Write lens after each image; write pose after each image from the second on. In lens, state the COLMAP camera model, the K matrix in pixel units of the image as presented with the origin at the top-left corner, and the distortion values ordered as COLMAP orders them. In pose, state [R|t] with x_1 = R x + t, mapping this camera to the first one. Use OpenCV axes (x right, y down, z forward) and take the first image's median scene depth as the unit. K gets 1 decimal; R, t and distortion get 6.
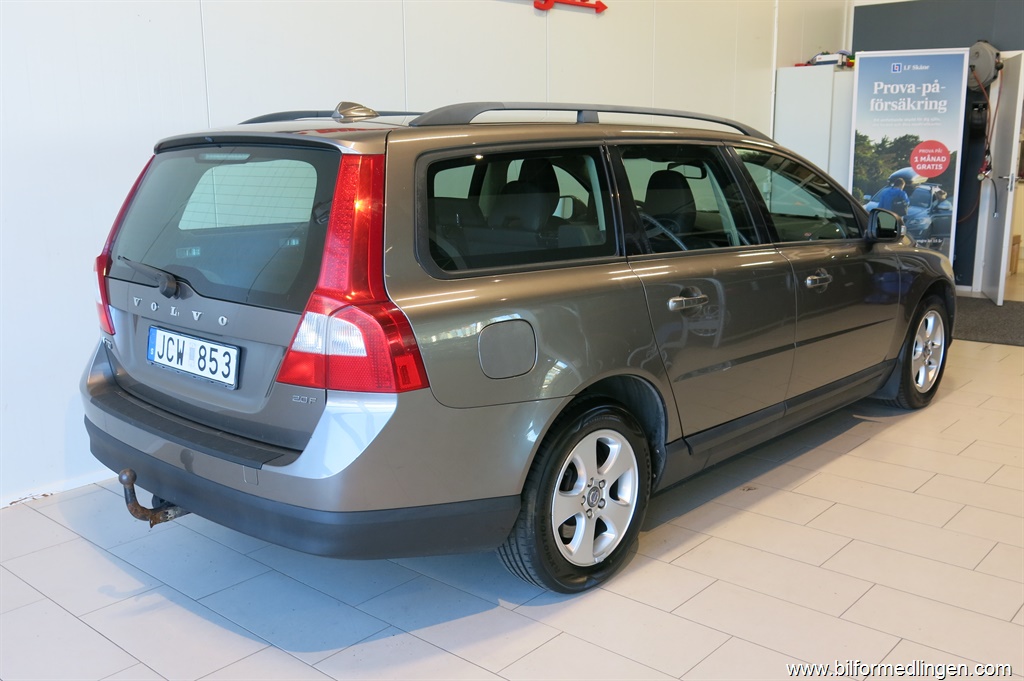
lens RADIAL K [[940.0, 0, 512.0], [0, 940.0, 340.5], [0, 0, 1]] dist [-0.016560, -0.008242]
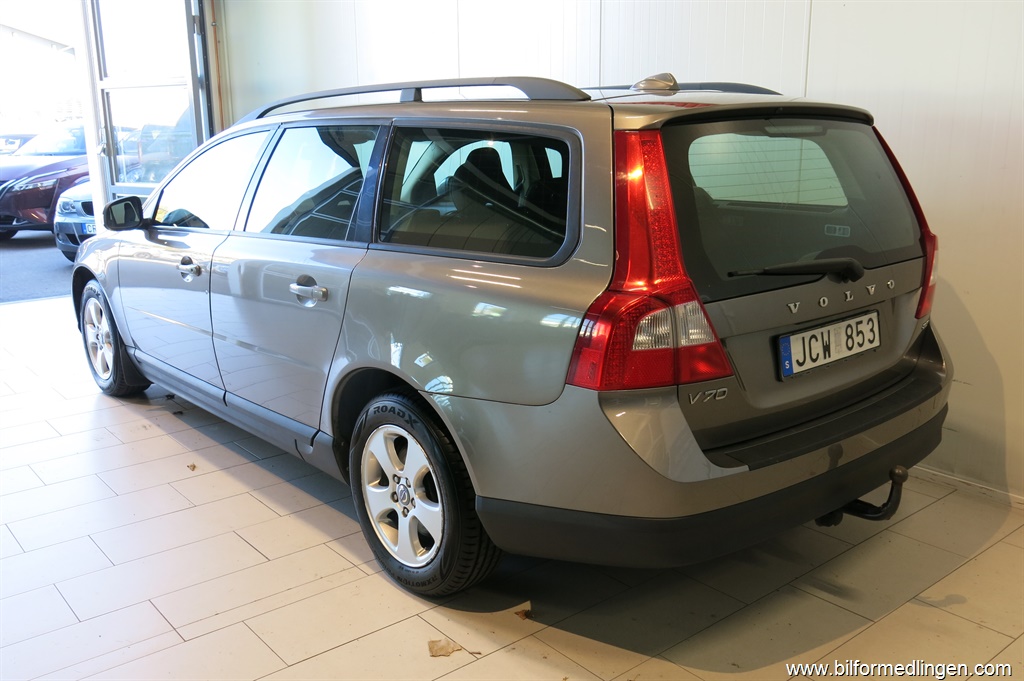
lens RADIAL K [[931.5, 0, 512.0], [0, 931.5, 340.5], [0, 0, 1]] dist [-0.001241, -0.003167]
pose [[0.135339, -0.229327, 0.963894, -1.250959], [0.218630, 0.955778, 0.196699, -0.233527], [-0.966377, 0.184115, 0.179491, 1.115523]]
